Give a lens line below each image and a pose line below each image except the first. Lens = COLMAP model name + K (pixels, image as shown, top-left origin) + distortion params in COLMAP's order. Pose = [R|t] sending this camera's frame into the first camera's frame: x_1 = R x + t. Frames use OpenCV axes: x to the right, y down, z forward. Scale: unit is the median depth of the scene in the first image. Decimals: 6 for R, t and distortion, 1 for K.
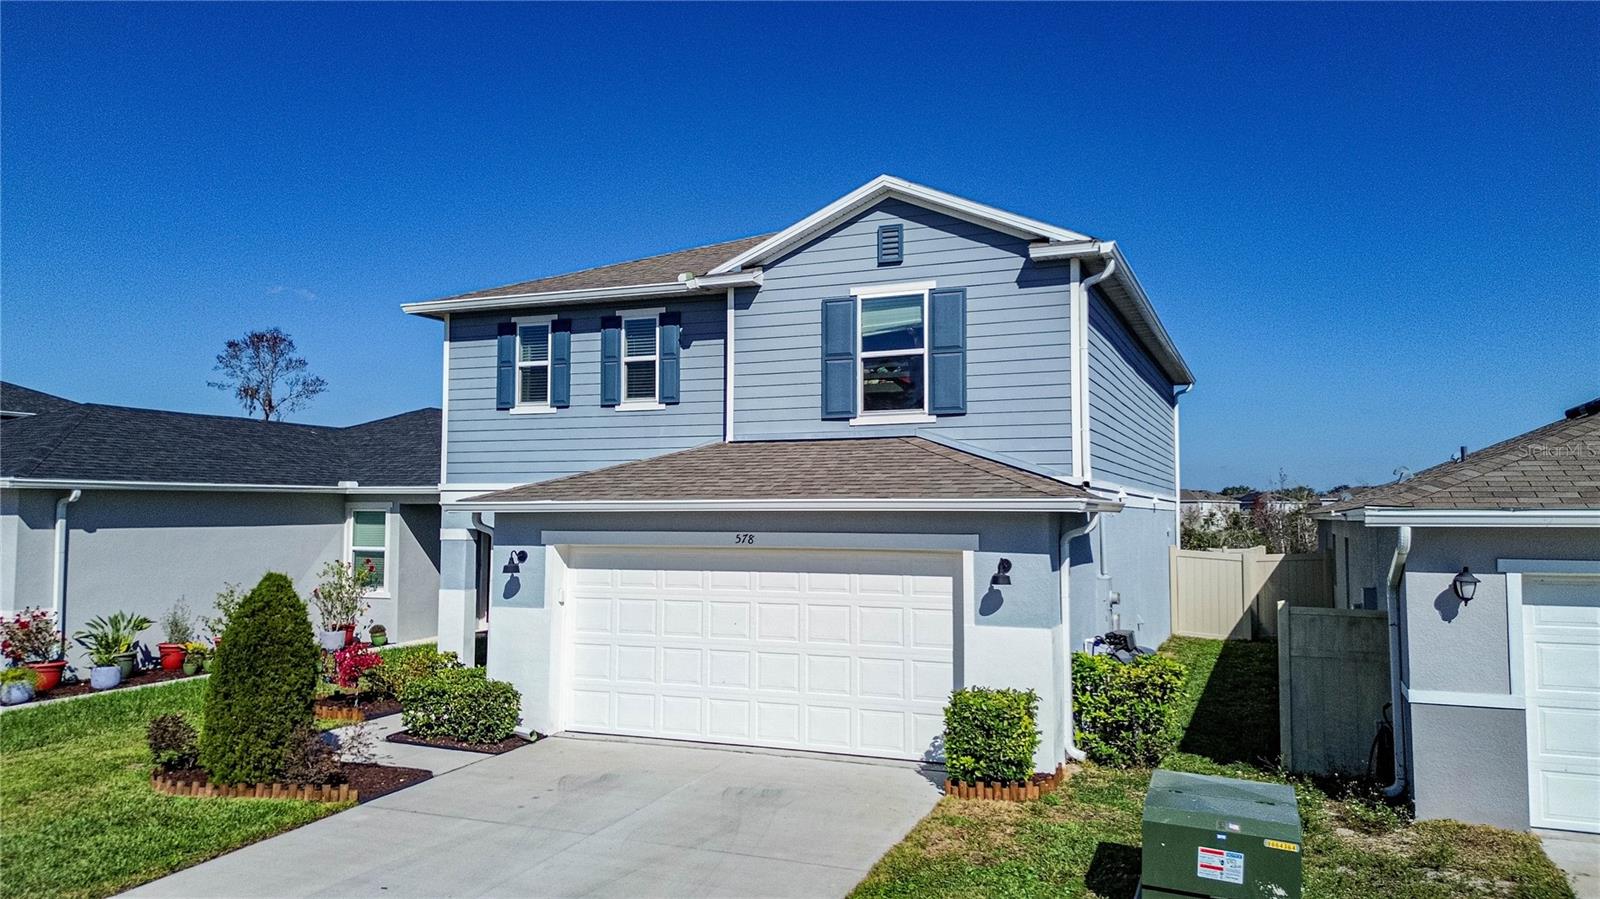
lens RADIAL K [[1120.9, 0, 800.0], [0, 1120.9, 449.5], [0, 0, 1]] dist [0.119695, -0.148952]
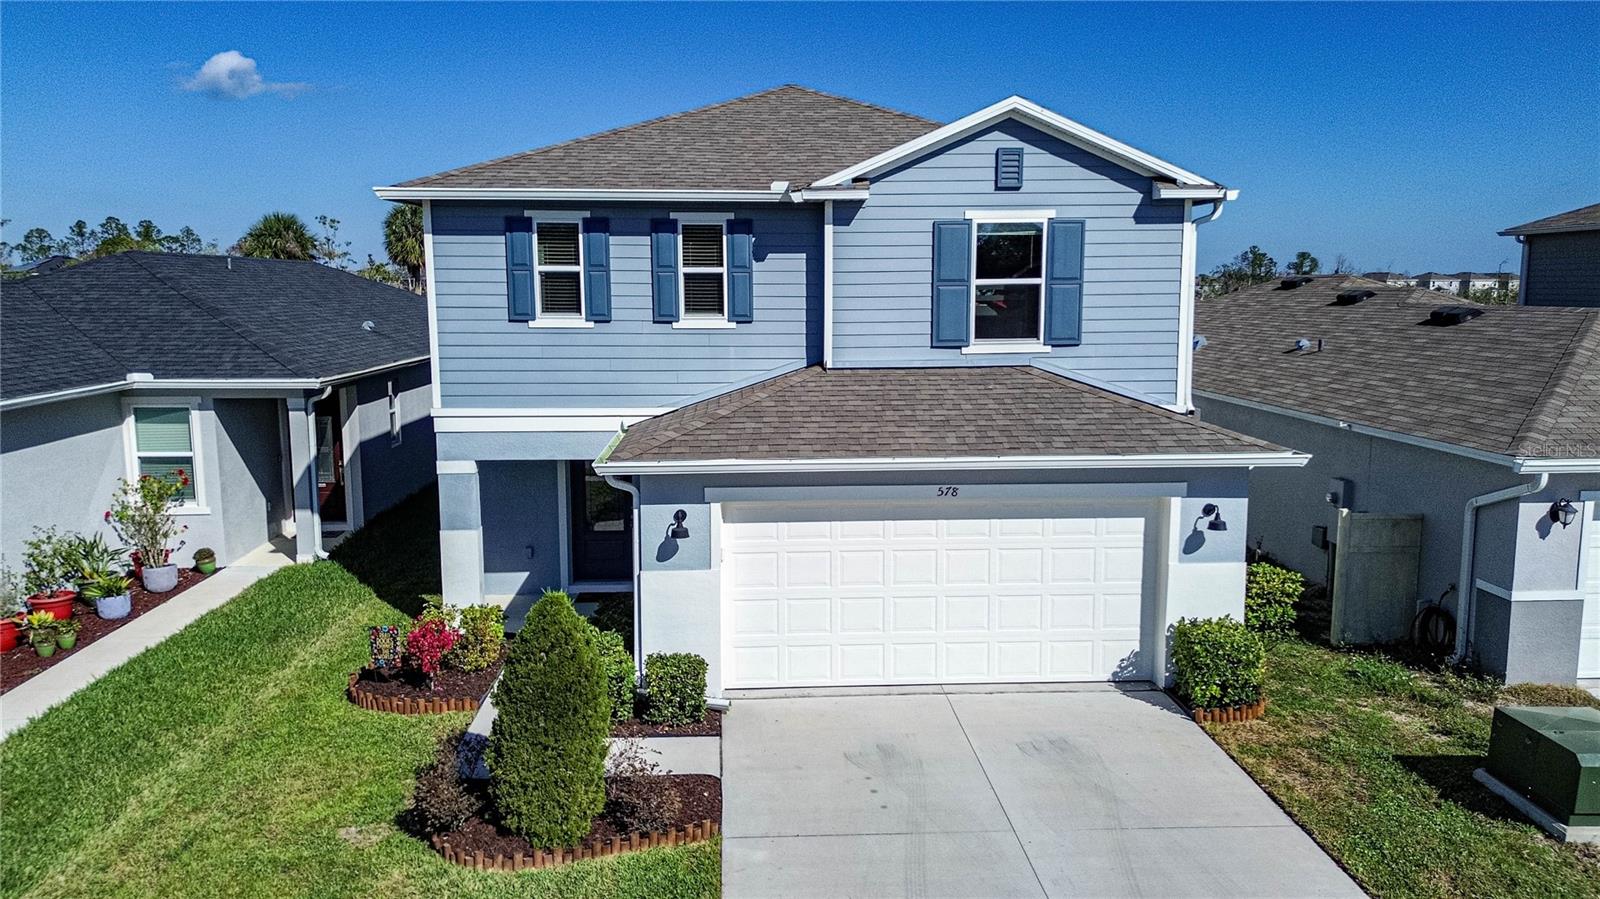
lens RADIAL K [[1127.5, 0, 800.0], [0, 1127.5, 449.5], [0, 0, 1]] dist [0.079018, -0.067215]
pose [[0.900844, -0.067315, 0.428892, -0.518249], [-0.019574, 0.980604, 0.195021, -0.130075], [-0.433701, -0.184079, 0.882054, 0.162165]]
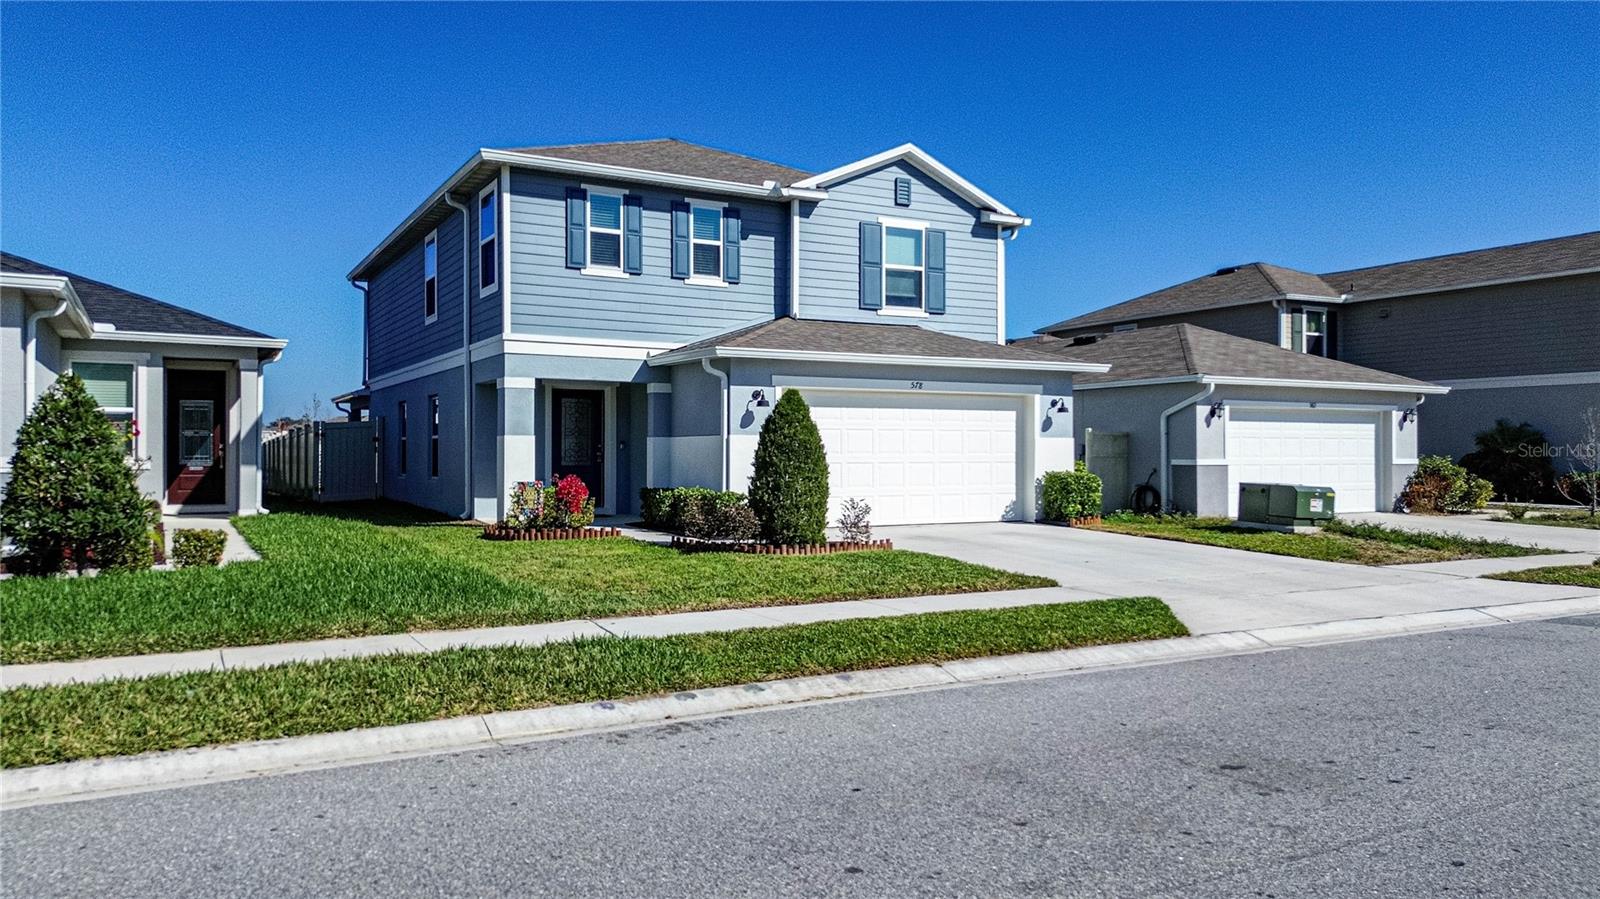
lens RADIAL K [[1120.9, 0, 800.0], [0, 1120.9, 449.5], [0, 0, 1]] dist [0.119695, -0.148952]
pose [[0.623339, 0.000106, 0.781952, -1.133288], [-0.044909, 0.998354, 0.035664, 0.103591], [-0.780661, -0.057347, 0.622318, 0.174603]]
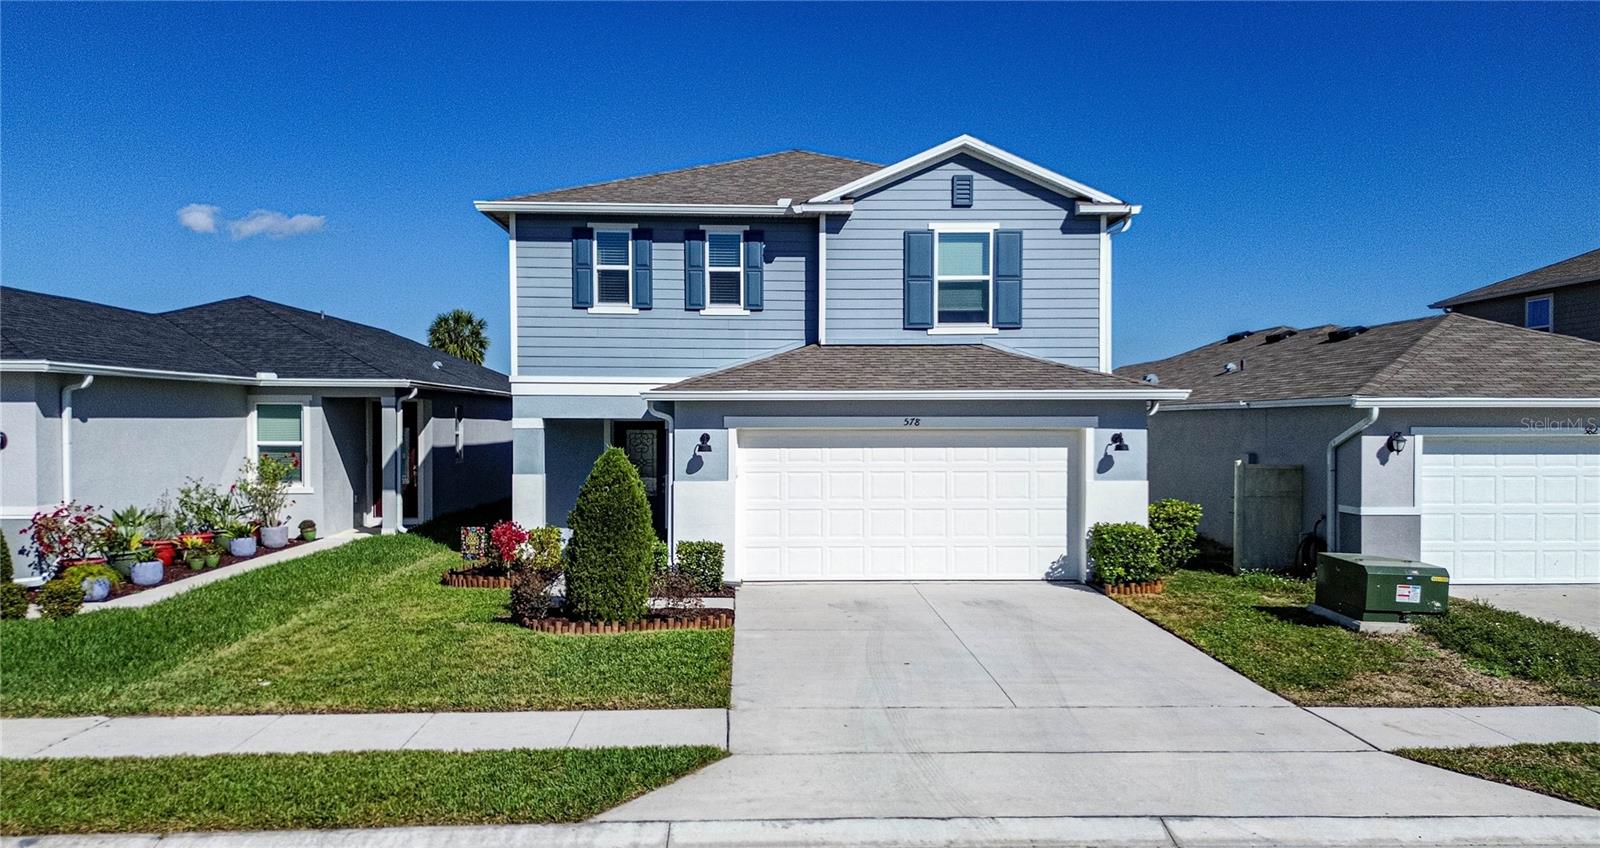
lens RADIAL K [[1123.9, 0, 796.0], [0, 1123.9, 451.0], [0, 0, 1]] dist [0.100084, -0.112961]
pose [[0.908855, -0.012837, 0.416915, -0.616960], [-0.021998, 0.996660, 0.078642, 0.013069], [-0.416532, -0.080645, 0.905537, -0.094821]]
